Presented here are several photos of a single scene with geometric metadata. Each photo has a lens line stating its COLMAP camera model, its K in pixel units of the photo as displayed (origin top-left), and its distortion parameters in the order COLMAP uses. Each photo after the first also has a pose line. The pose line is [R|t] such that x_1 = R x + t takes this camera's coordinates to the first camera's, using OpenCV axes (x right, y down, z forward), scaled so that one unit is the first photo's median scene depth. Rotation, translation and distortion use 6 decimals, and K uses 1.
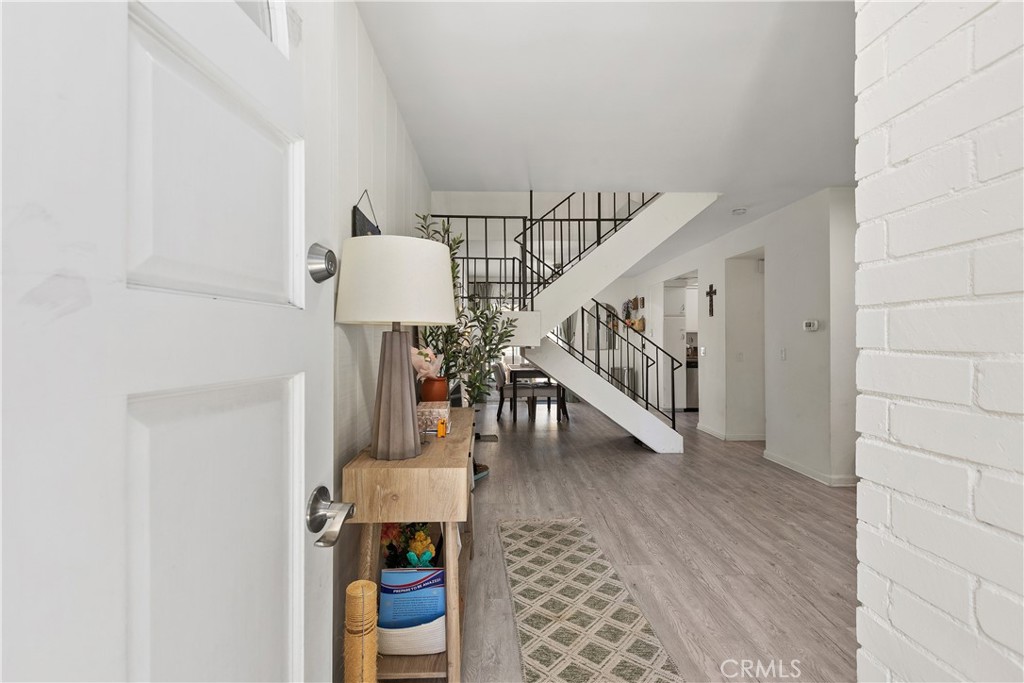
lens RADIAL K [[461.9, 0, 504.7], [0, 461.9, 339.1], [0, 0, 1]] dist [0.000322, -0.000637]
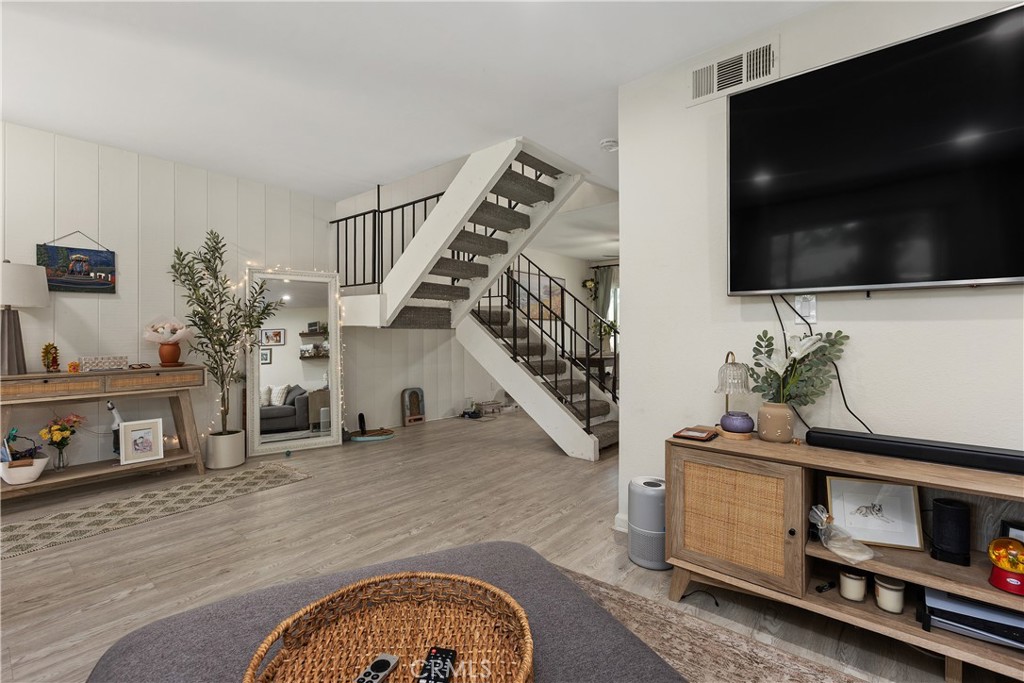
lens RADIAL K [[461.9, 0, 504.2], [0, 461.9, 340.0], [0, 0, 1]] dist [0.000322, -0.000637]
pose [[0.748446, 0.009060, -0.663134, 1.329667], [0.001090, 0.999889, 0.014891, 0.038061], [0.663195, -0.011868, 0.748353, 0.491401]]
